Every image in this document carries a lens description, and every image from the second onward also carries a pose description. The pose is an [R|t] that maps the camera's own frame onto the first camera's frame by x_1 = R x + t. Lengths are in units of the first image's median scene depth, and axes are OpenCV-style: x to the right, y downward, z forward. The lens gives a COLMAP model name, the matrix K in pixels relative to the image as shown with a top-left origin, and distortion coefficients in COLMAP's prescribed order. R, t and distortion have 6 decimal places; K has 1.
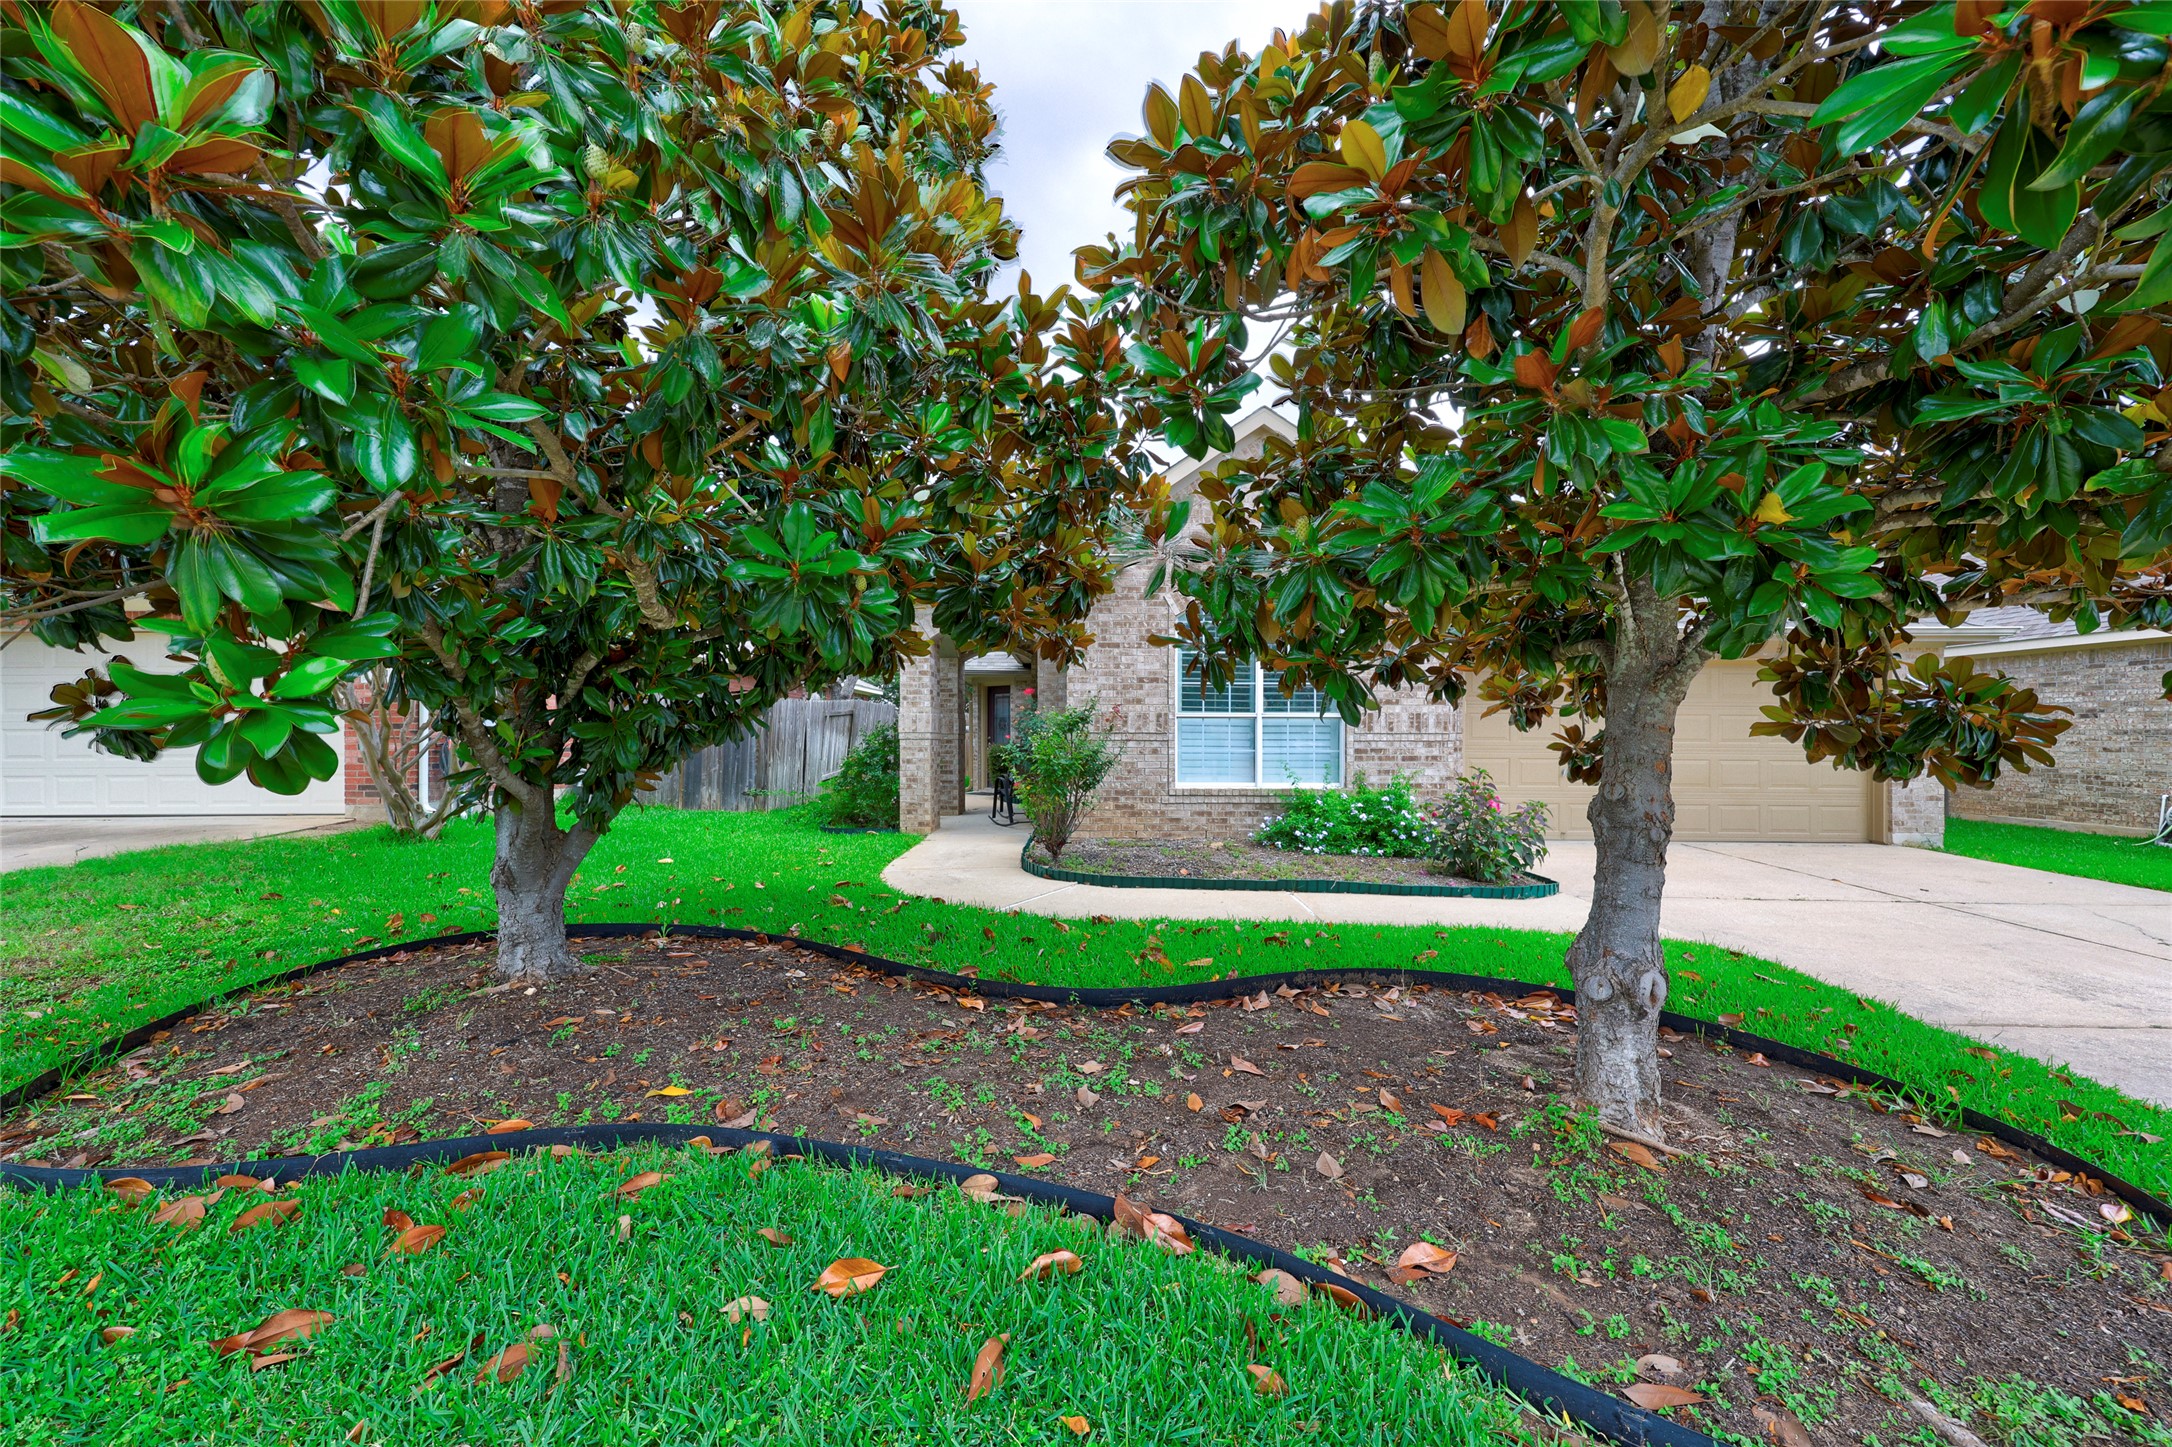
lens RADIAL K [[898.4, 0, 1091.8], [0, 898.4, 733.0], [0, 0, 1]] dist [0.004024, 0.000204]
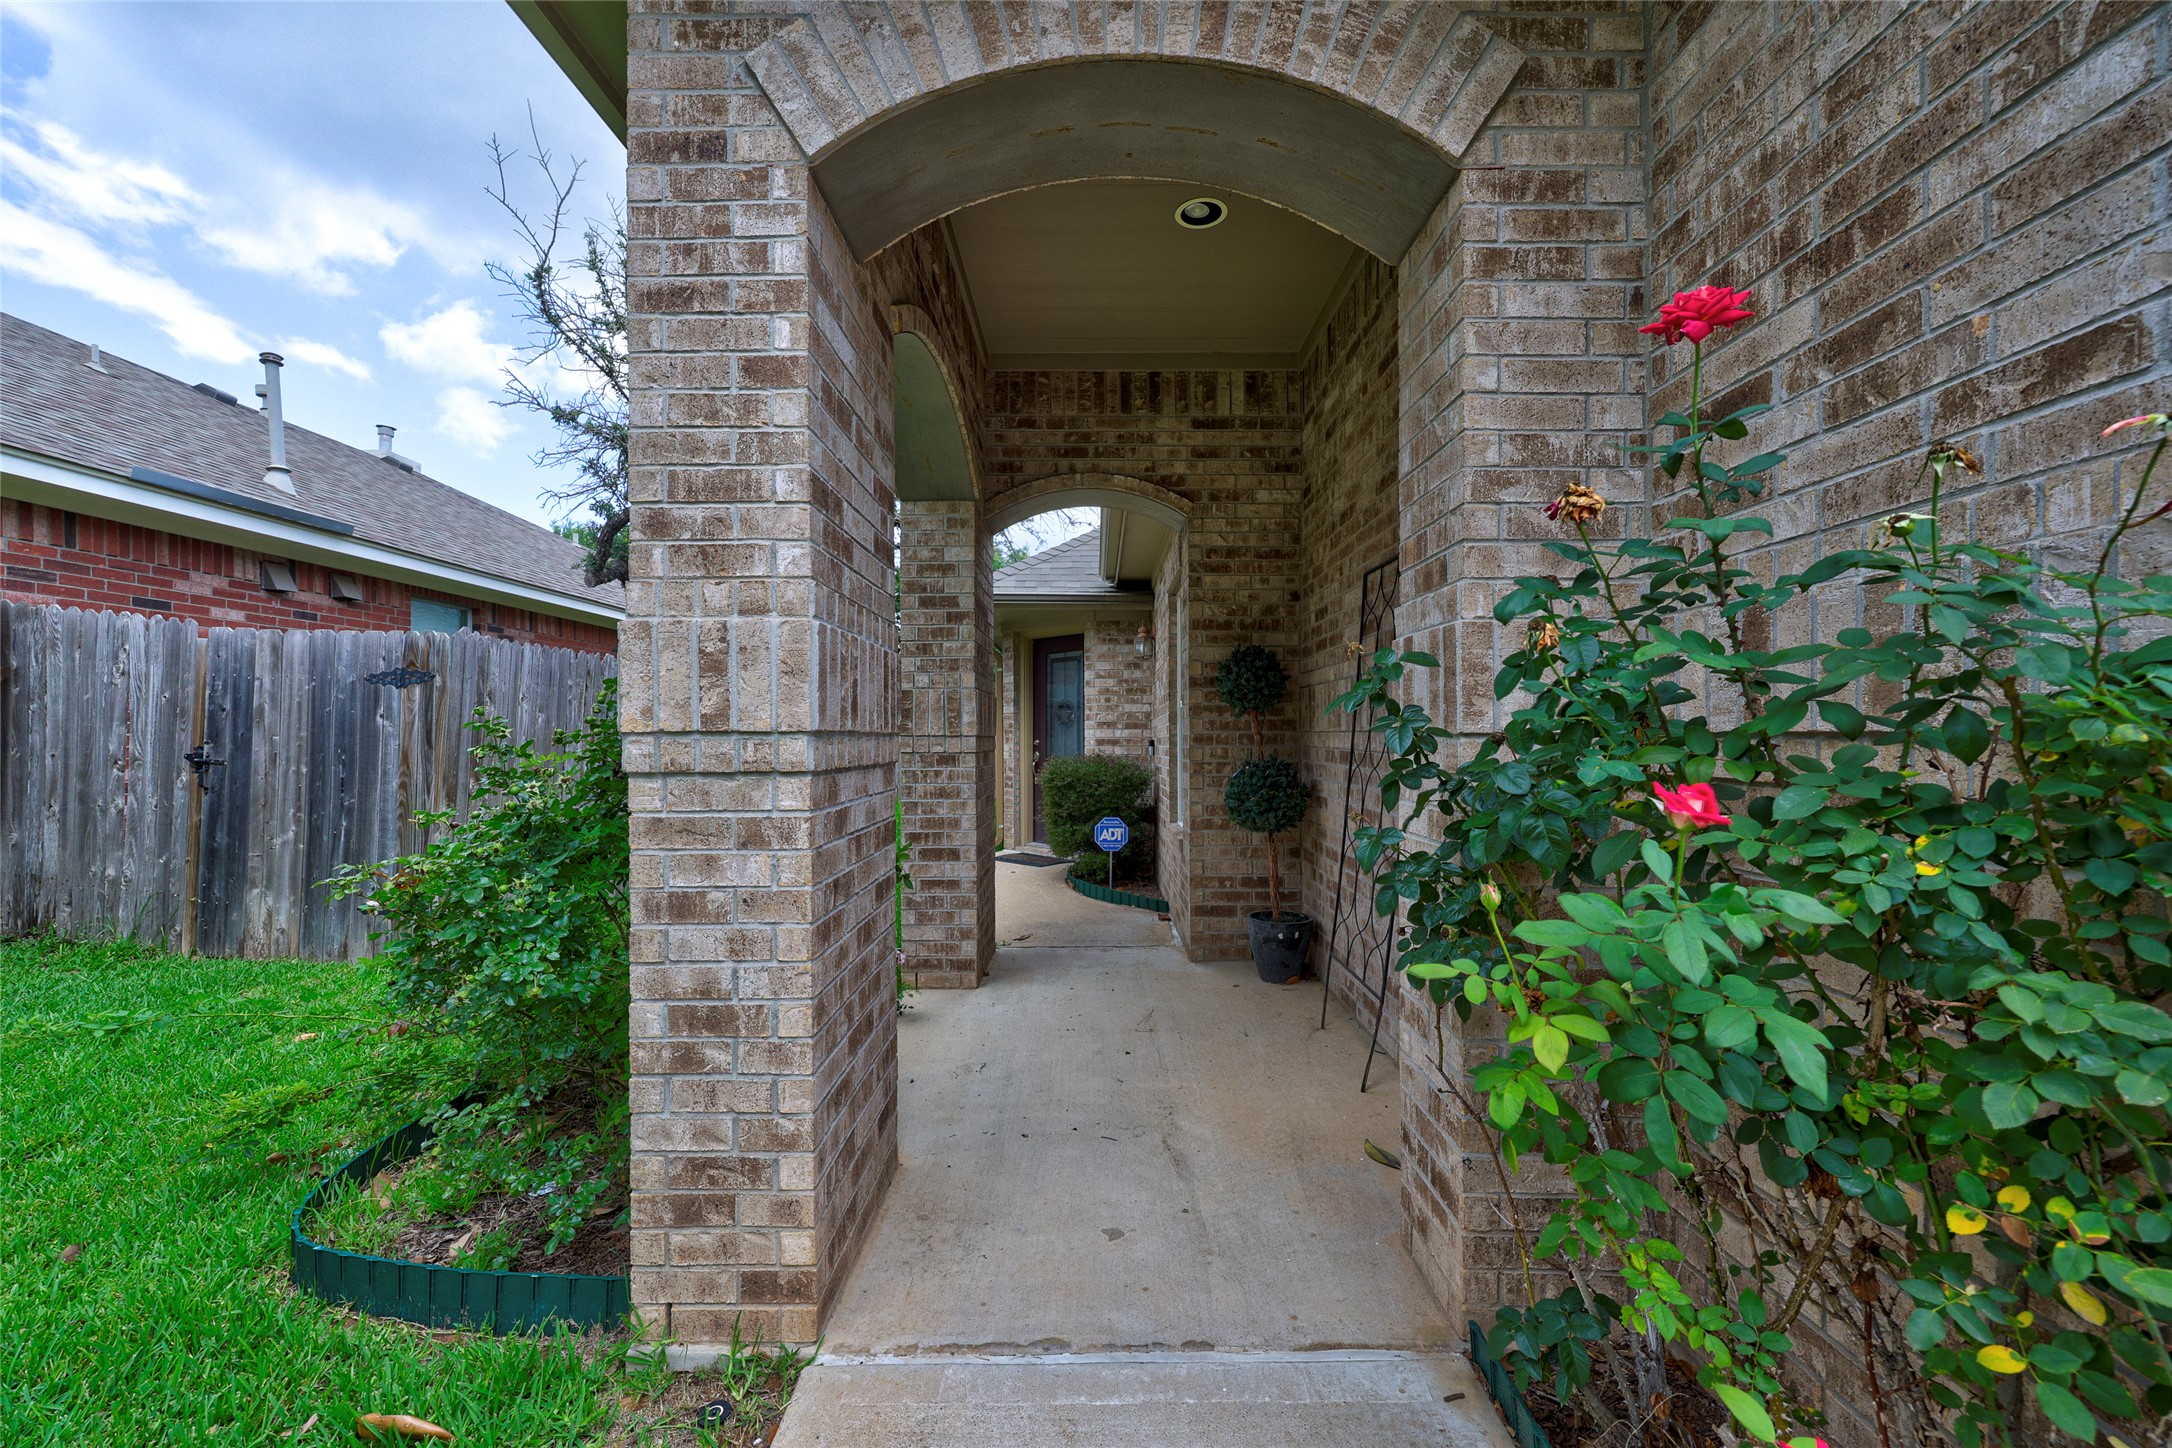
lens RADIAL K [[859.0, 0, 1088.0], [0, 859.0, 731.3], [0, 0, 1]] dist [-0.006986, 0.000174]
pose [[0.999846, -0.005232, -0.016737, -0.126167], [0.005219, 0.999986, -0.000825, -0.000281], [0.016741, 0.000738, 0.999860, 0.843123]]
